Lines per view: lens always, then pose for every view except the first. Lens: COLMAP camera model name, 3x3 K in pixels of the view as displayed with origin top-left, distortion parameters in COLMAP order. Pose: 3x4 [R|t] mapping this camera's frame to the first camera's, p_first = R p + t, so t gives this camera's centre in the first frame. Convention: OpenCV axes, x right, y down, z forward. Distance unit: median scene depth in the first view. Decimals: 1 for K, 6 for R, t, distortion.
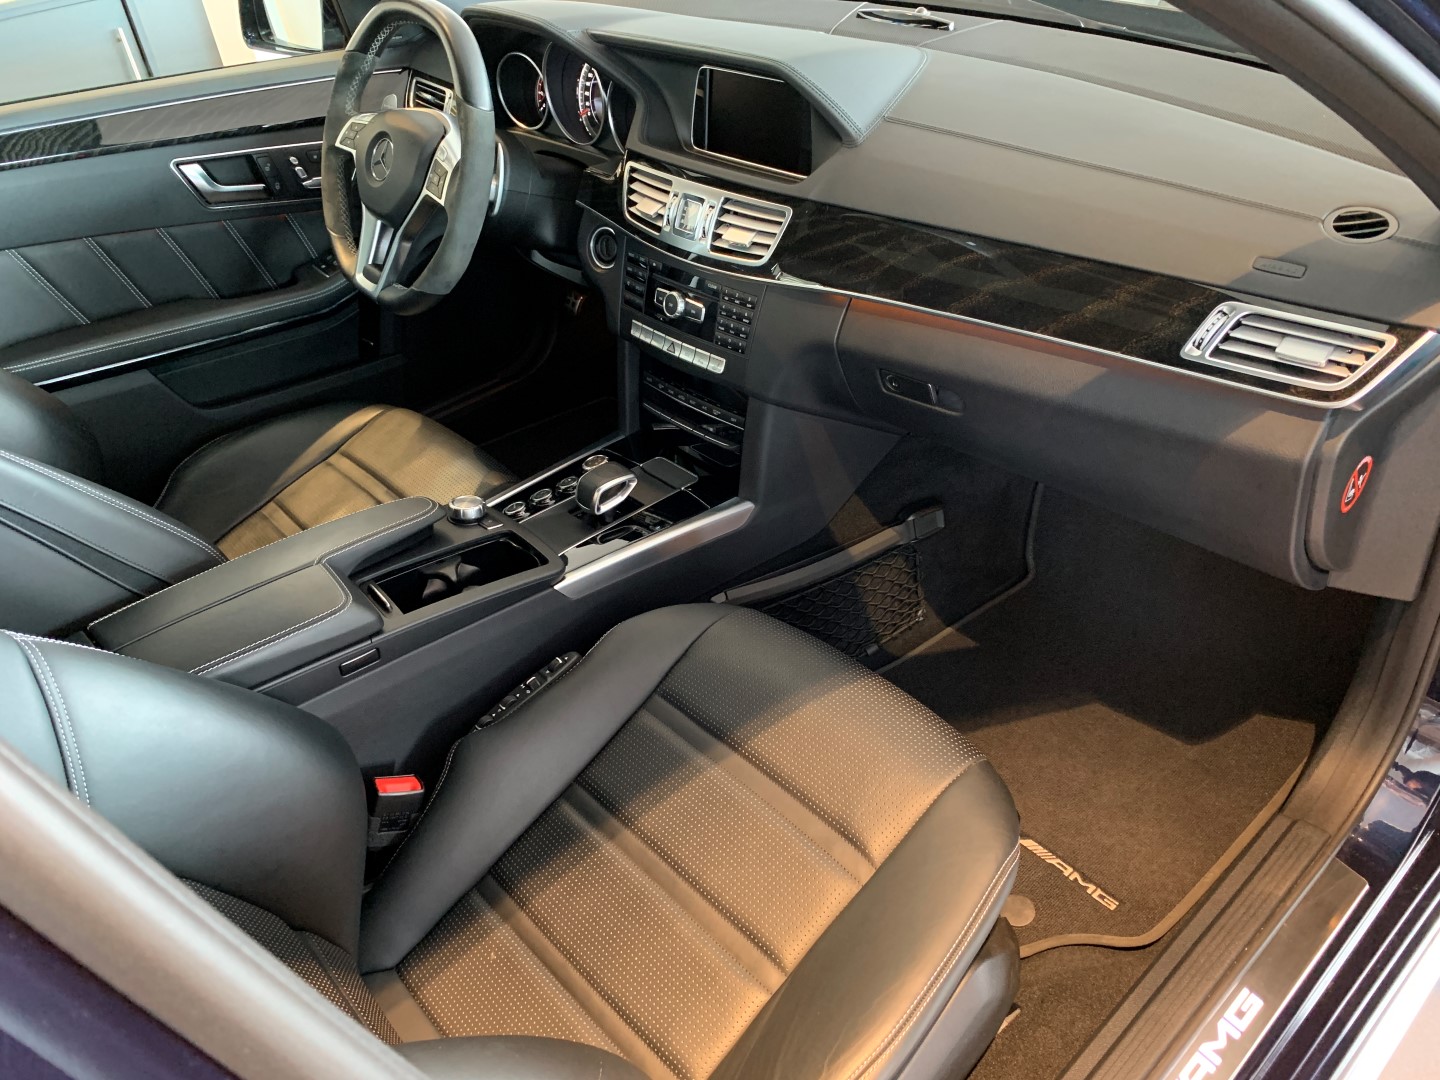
lens RADIAL K [[1111.5, 0, 713.0], [0, 1111.5, 537.5], [0, 0, 1]] dist [0.028946, -0.023055]
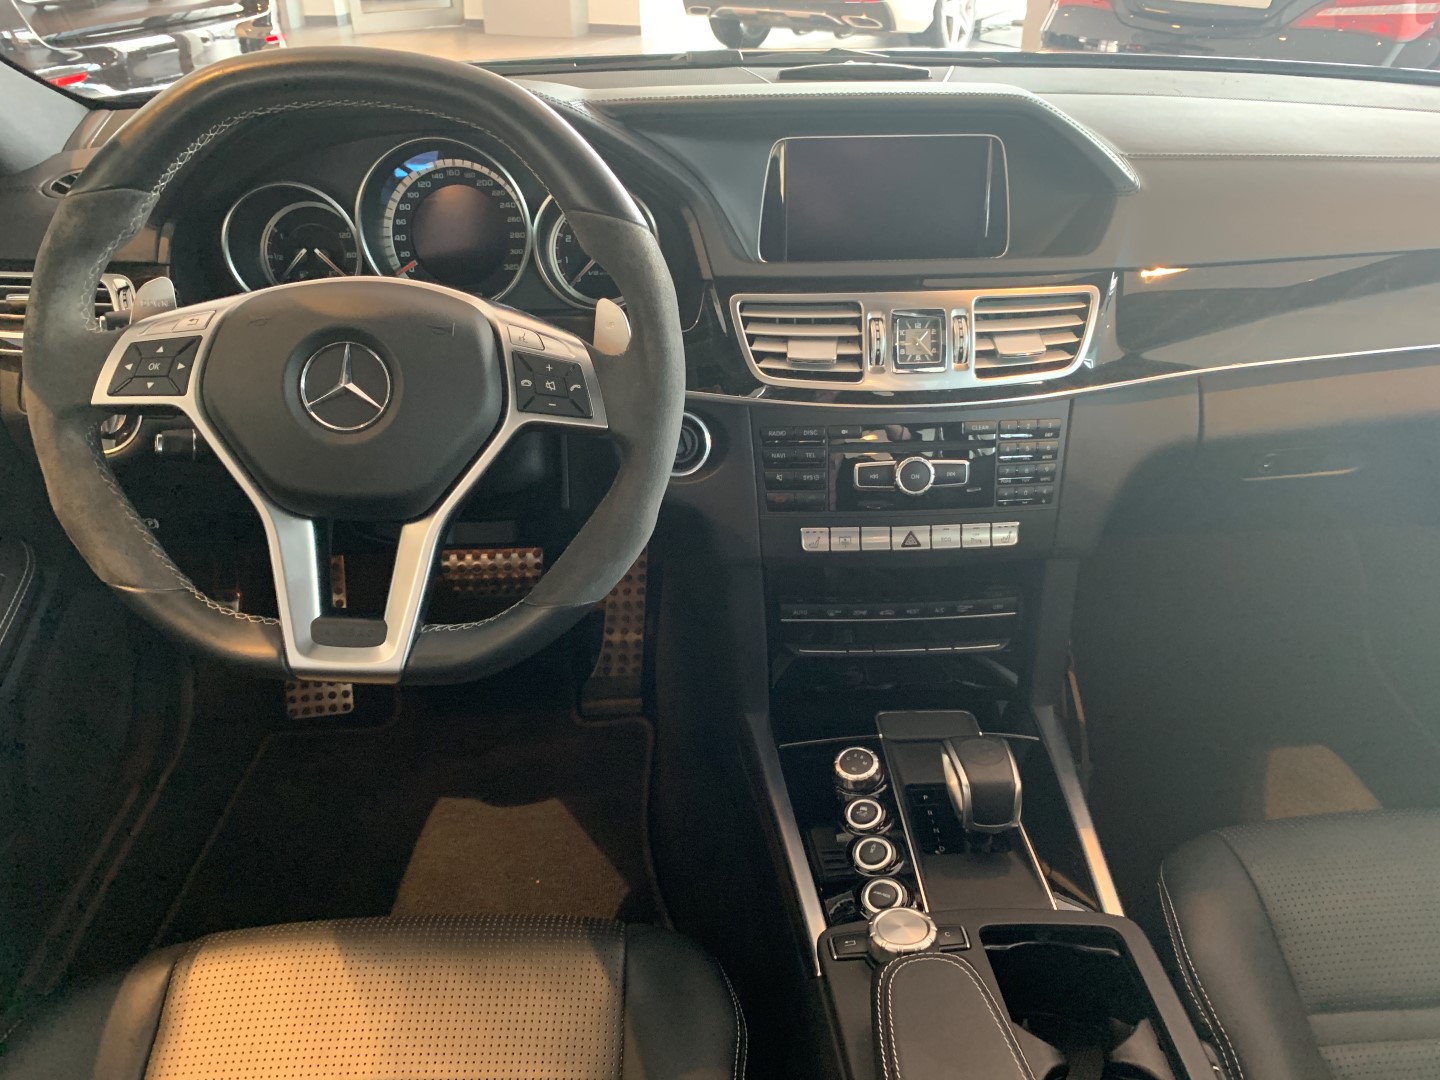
lens RADIAL K [[1111.5, 0, 710.0], [0, 1111.5, 538.6], [0, 0, 1]] dist [0.028946, -0.023055]
pose [[0.605935, -0.324497, 0.726322, -0.593215], [0.416528, 0.907280, 0.057853, -0.262500], [-0.677751, 0.267479, 0.684915, 0.639097]]
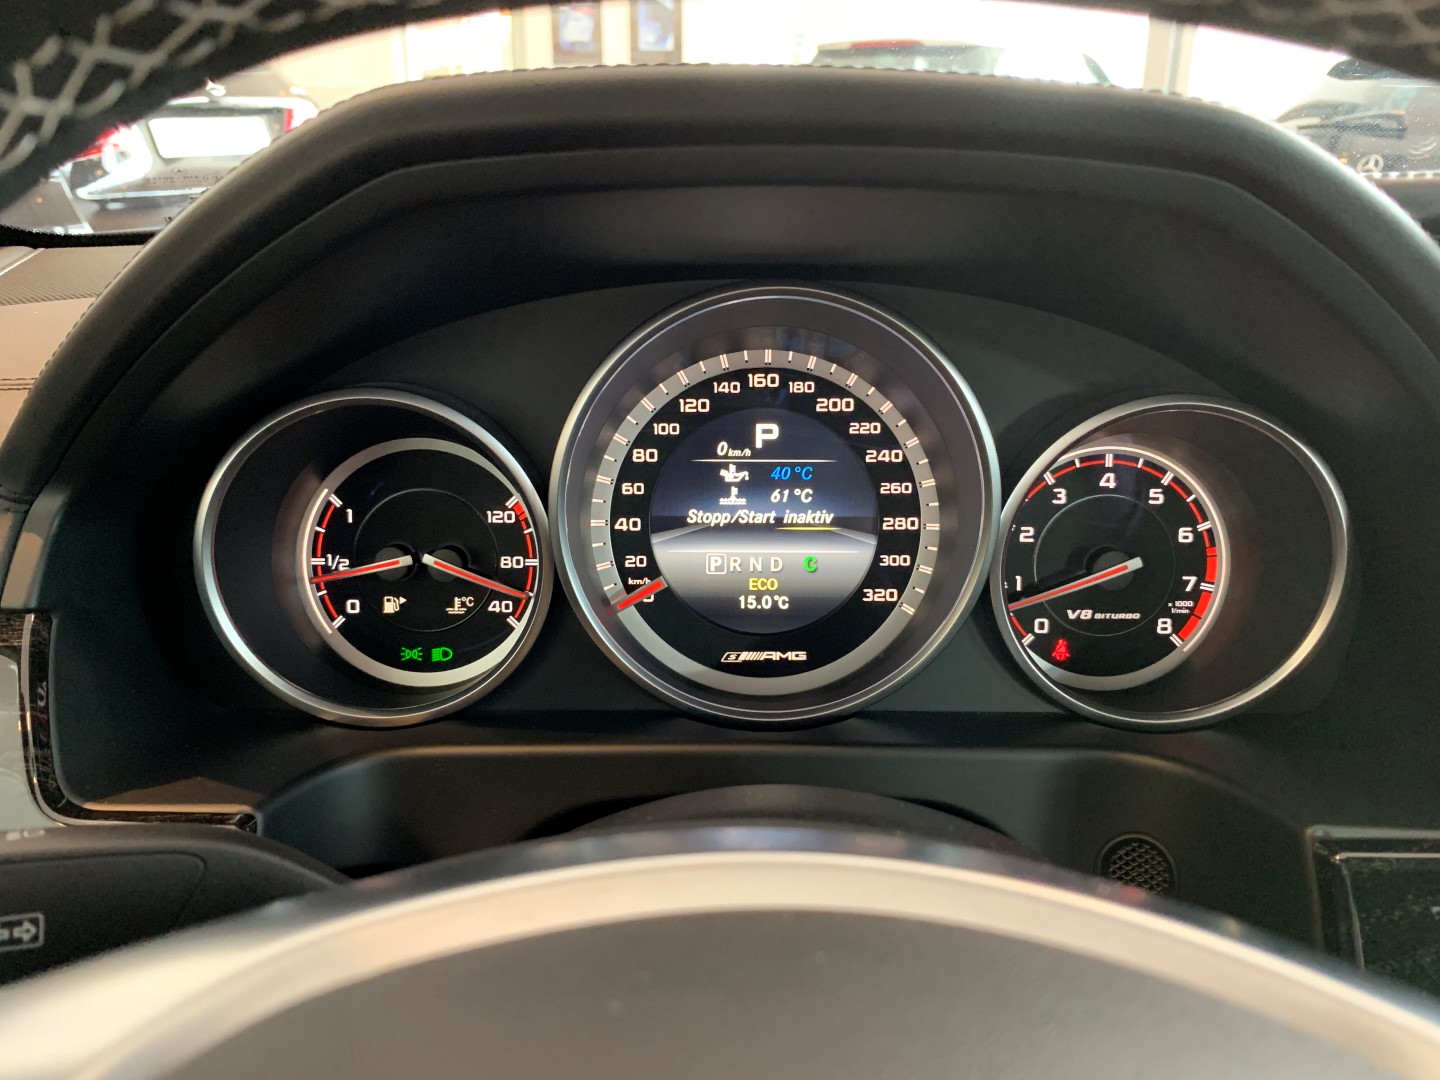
lens RADIAL K [[1111.5, 0, 714.2], [0, 1111.5, 537.6], [0, 0, 1]] dist [0.028946, -0.023055]
pose [[0.630439, -0.169201, 0.757573, -0.341594], [0.390183, 0.912773, -0.120838, -0.432569], [-0.671047, 0.371773, 0.641468, 1.009870]]
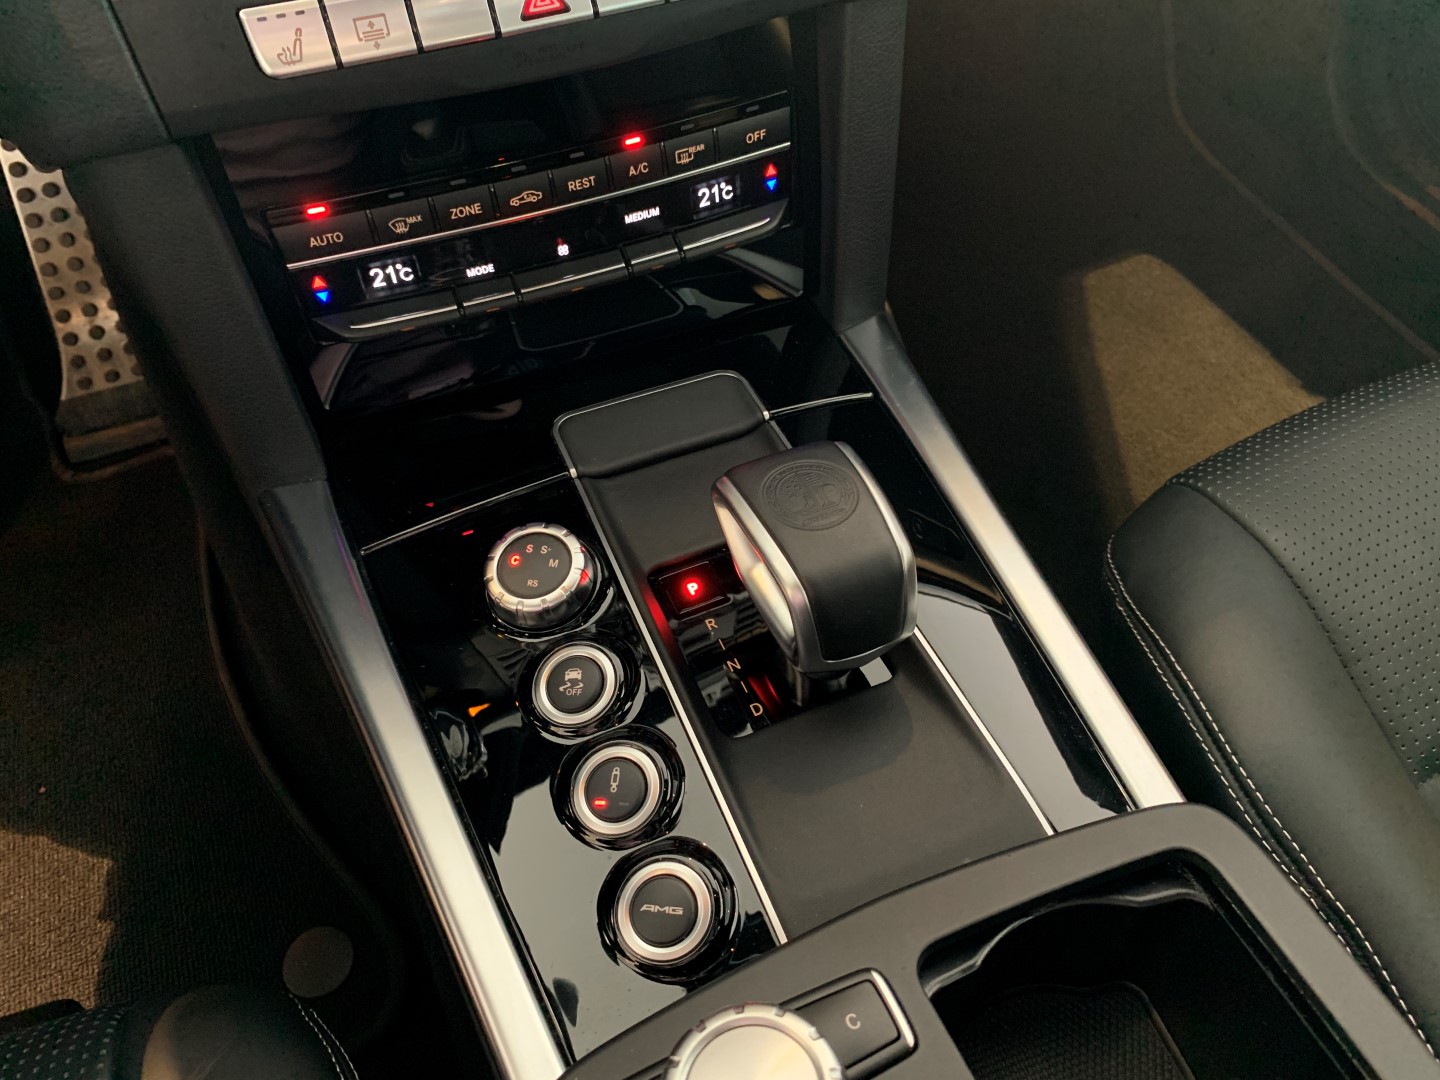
lens RADIAL K [[1111.5, 0, 712.8], [0, 1111.5, 532.9], [0, 0, 1]] dist [0.028946, -0.023055]
pose [[0.287465, -0.688928, 0.665389, -0.282936], [0.520037, 0.695659, 0.495600, -0.194381], [-0.804317, 0.203559, 0.558246, 0.862875]]
